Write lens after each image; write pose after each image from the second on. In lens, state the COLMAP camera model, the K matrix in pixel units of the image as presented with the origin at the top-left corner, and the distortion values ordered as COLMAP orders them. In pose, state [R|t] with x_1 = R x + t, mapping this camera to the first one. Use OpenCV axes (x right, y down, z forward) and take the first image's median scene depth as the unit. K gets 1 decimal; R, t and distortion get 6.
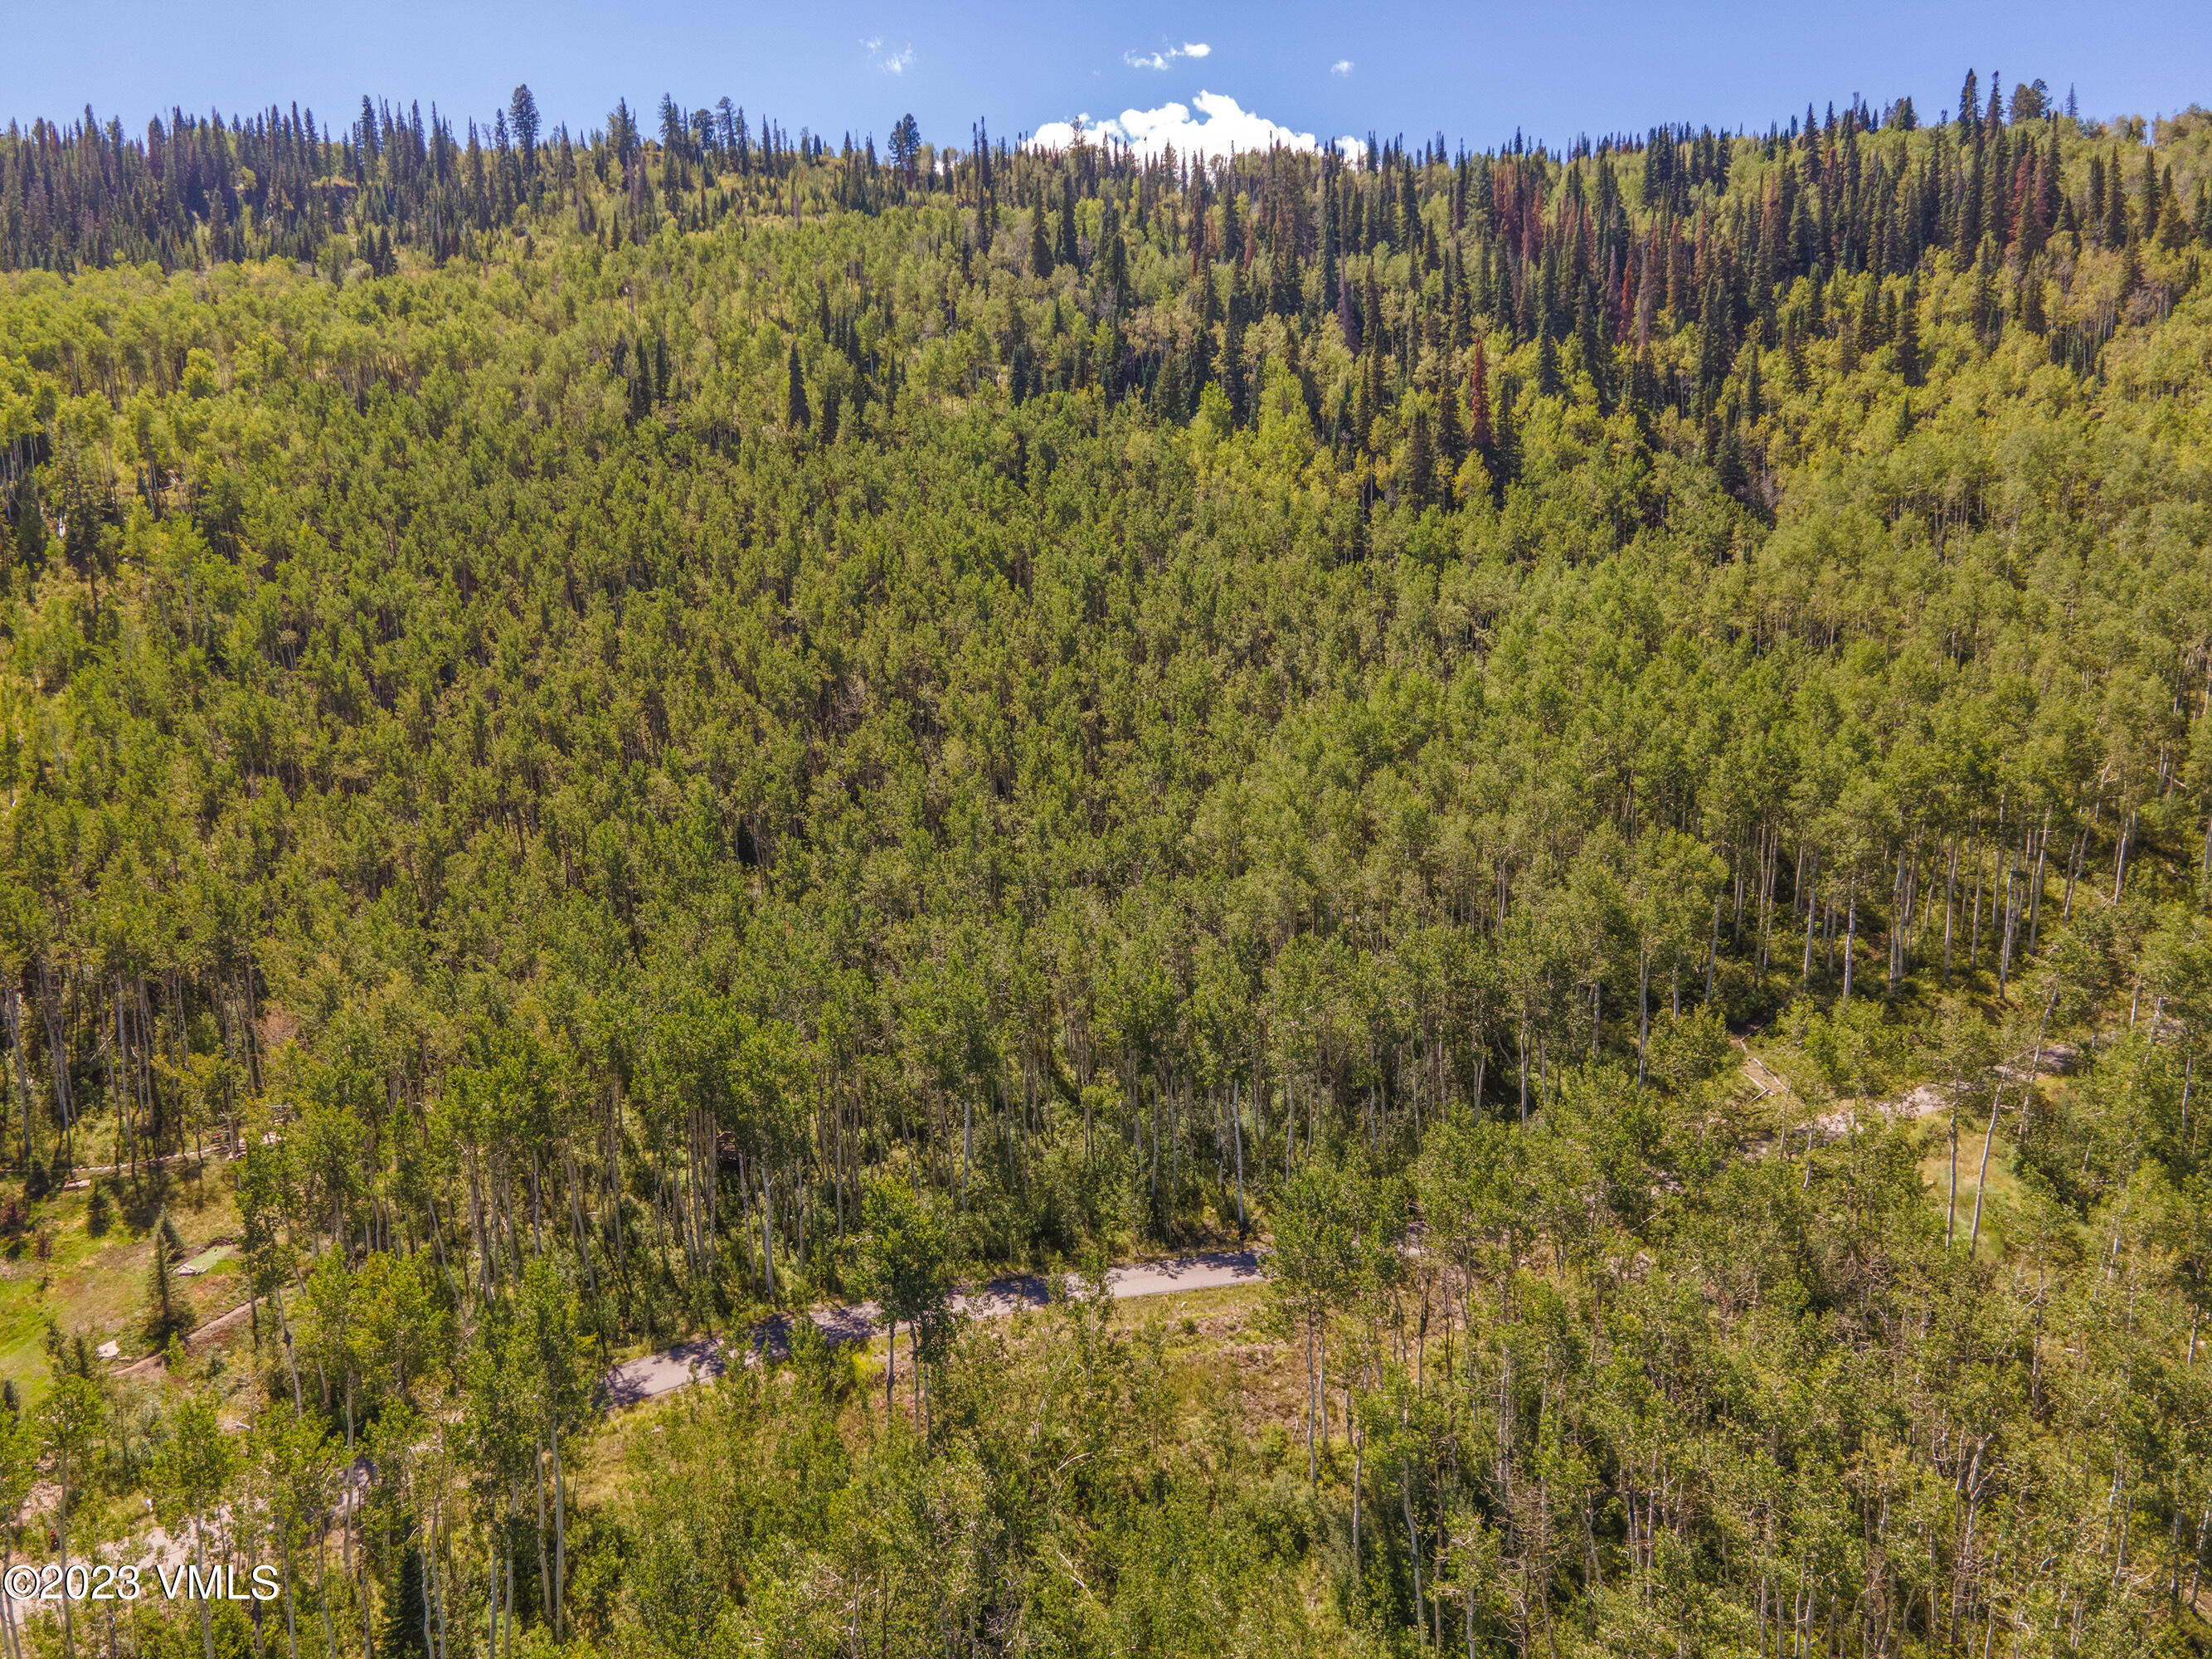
lens RADIAL K [[1600.4, 0, 1128.5], [0, 1600.4, 827.3], [0, 0, 1]] dist [0.038795, 0.005645]
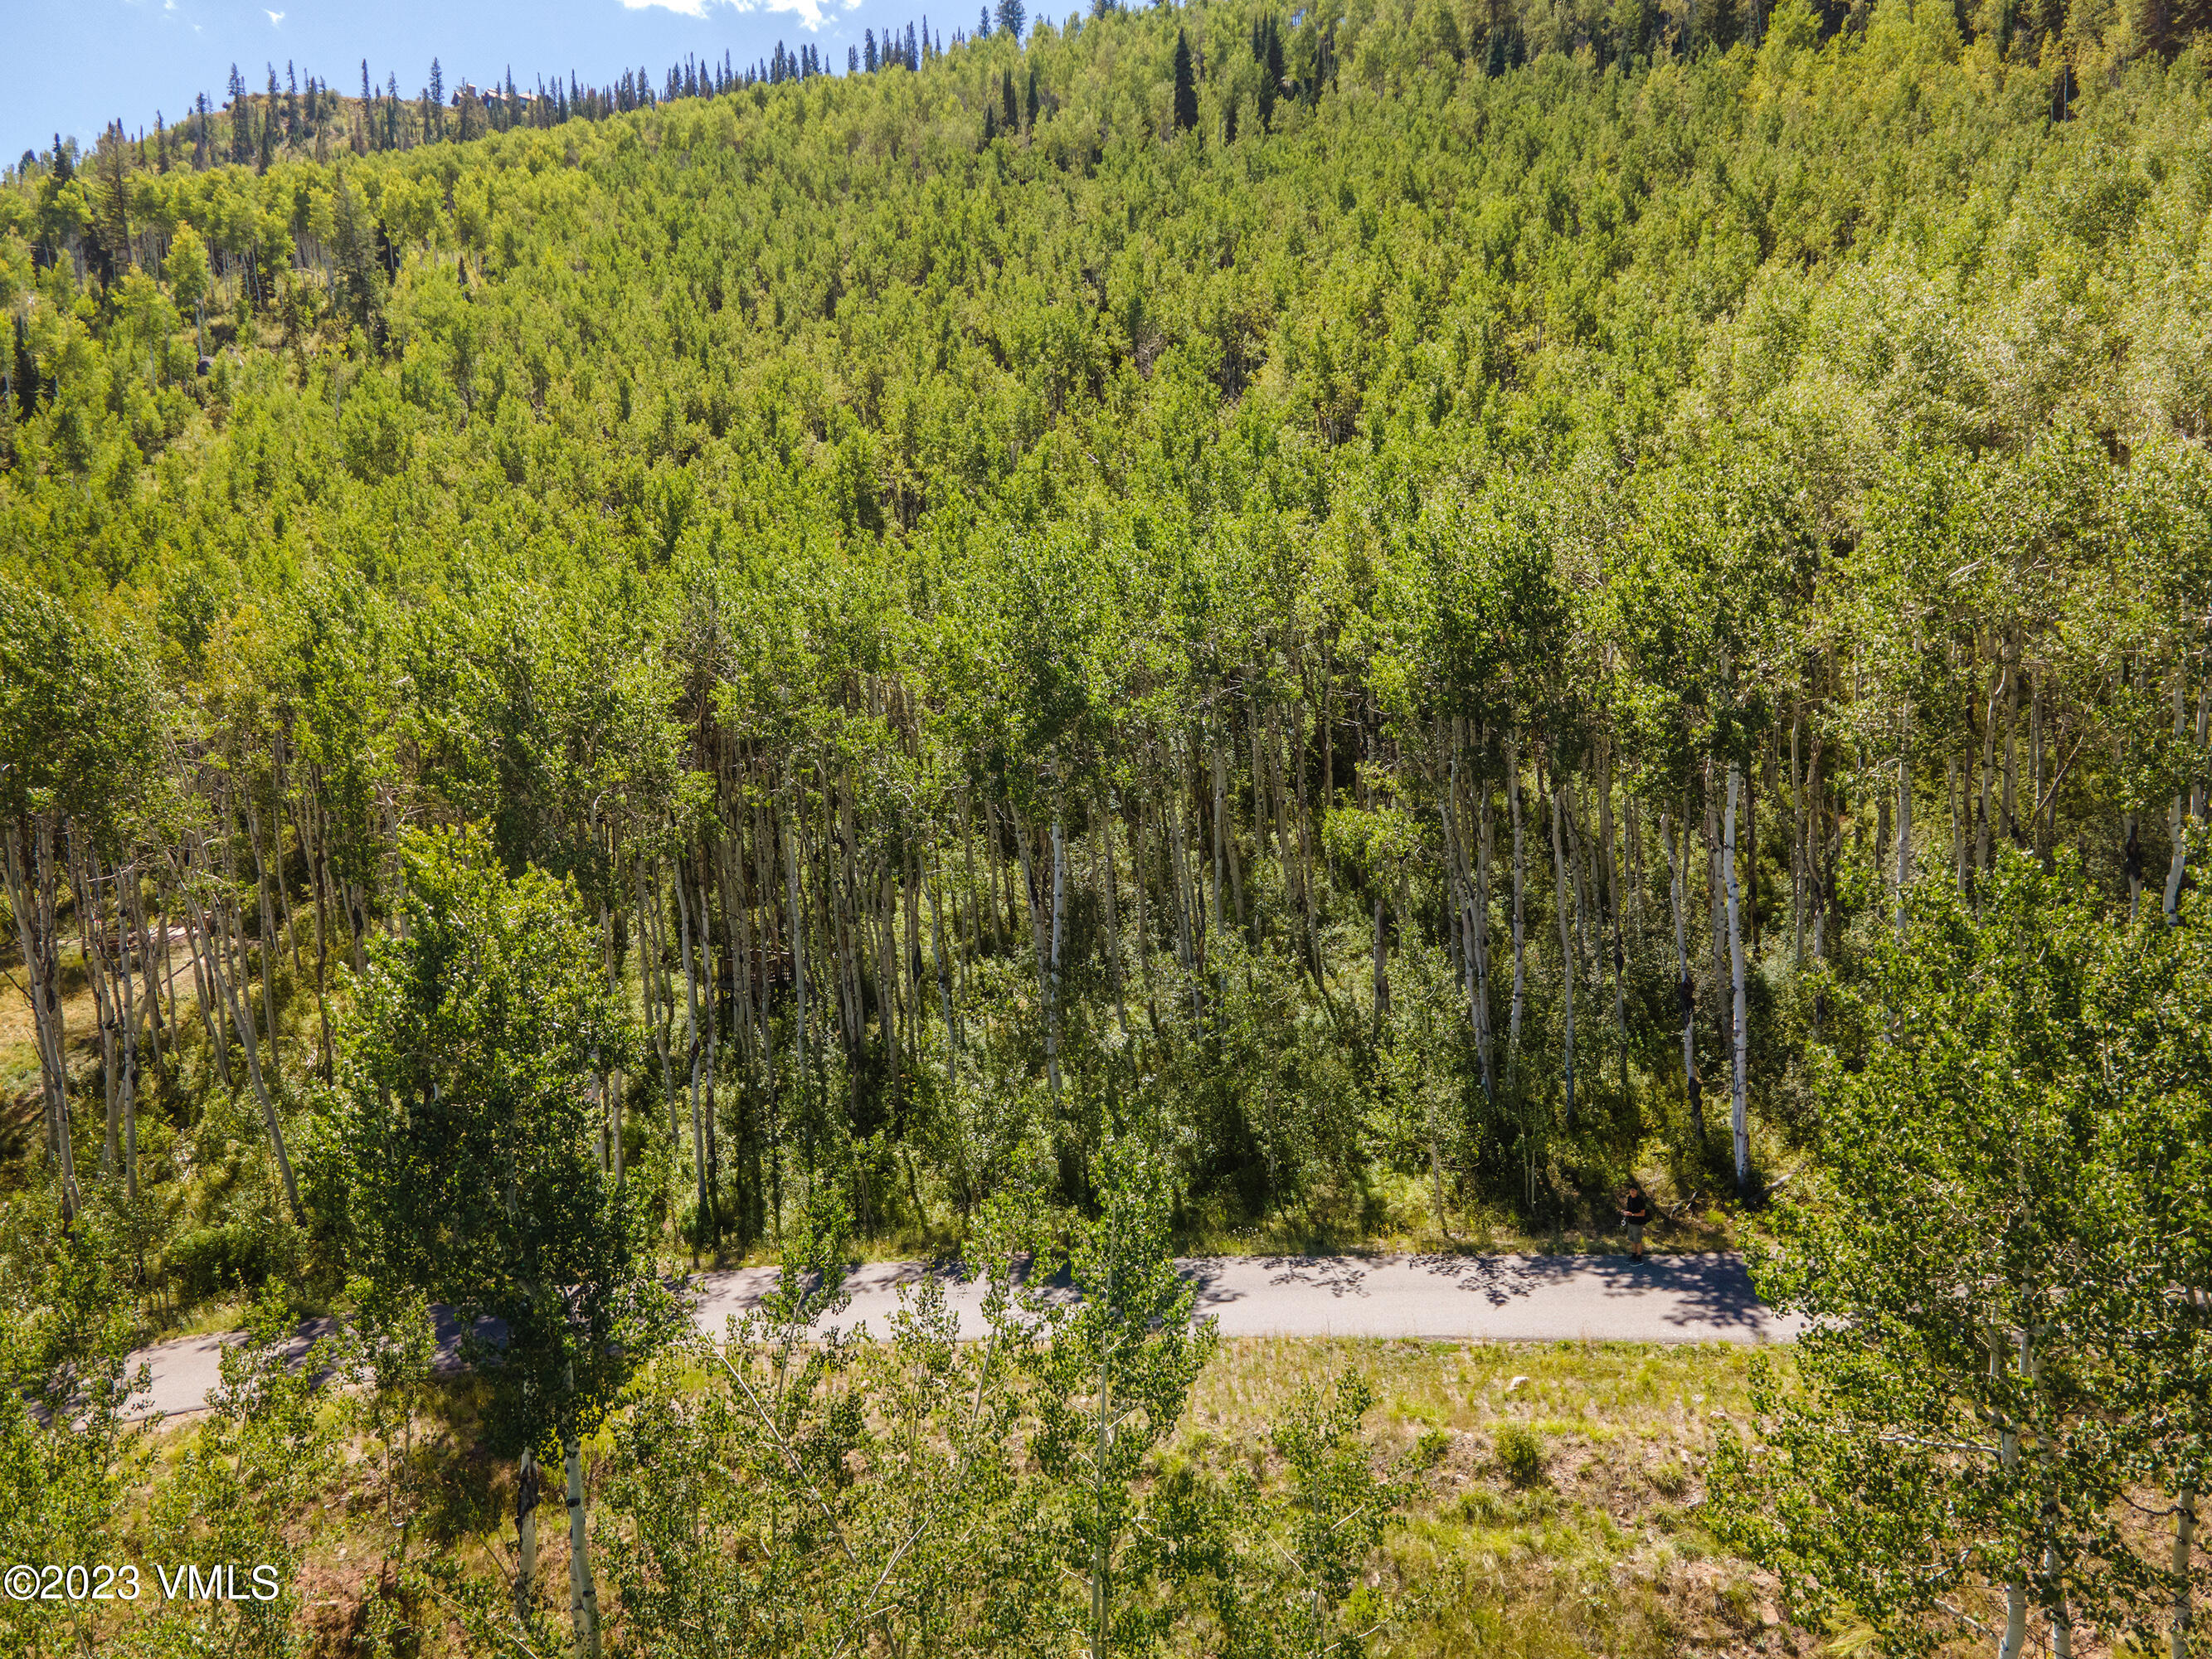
lens RADIAL K [[1600.4, 0, 1128.5], [0, 1600.4, 827.3], [0, 0, 1]] dist [0.038795, 0.005645]
pose [[0.942888, 0.027328, -0.331988, 0.030059], [-0.035661, 0.999183, -0.019033, 0.091449], [0.331197, 0.029785, 0.943092, 0.313014]]
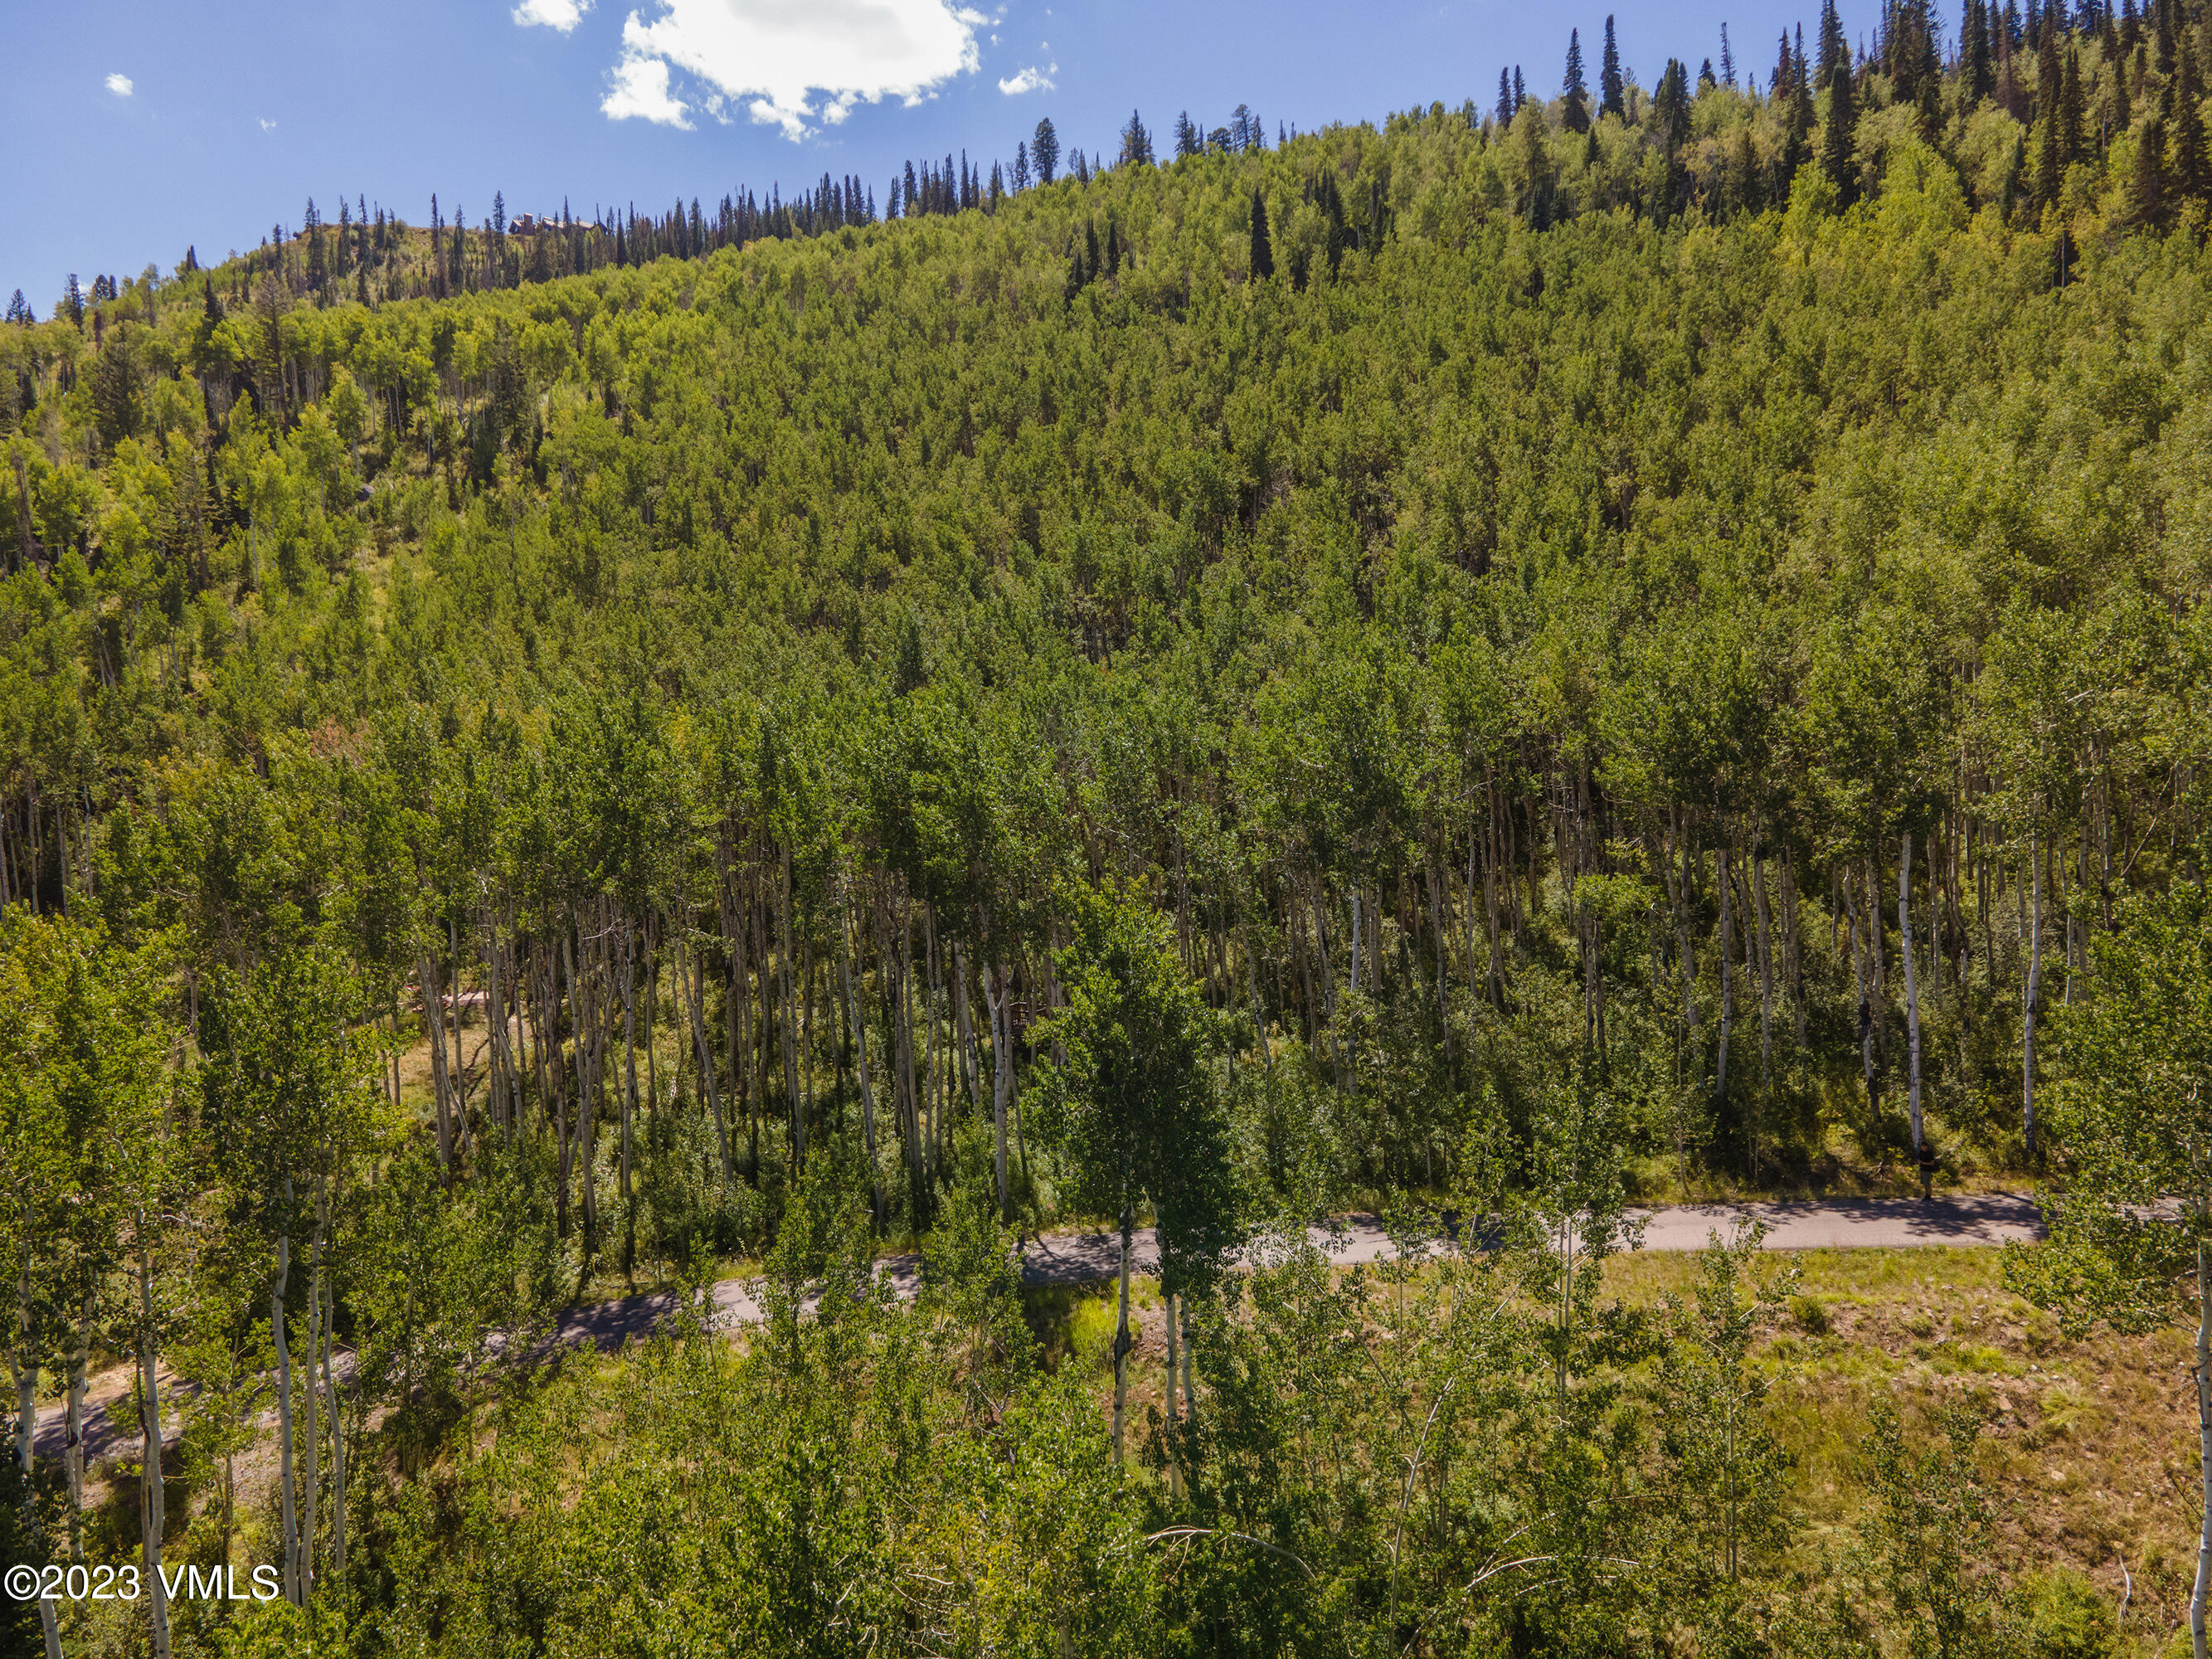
lens RADIAL K [[1615.8, 0, 1124.9], [0, 1615.8, 810.4], [0, 0, 1]] dist [0.034789, 0.019388]
pose [[0.944371, 0.000346, -0.328882, 0.003435], [-0.030446, 0.995797, -0.086377, 0.099318], [0.327470, 0.091585, 0.940413, 0.232495]]
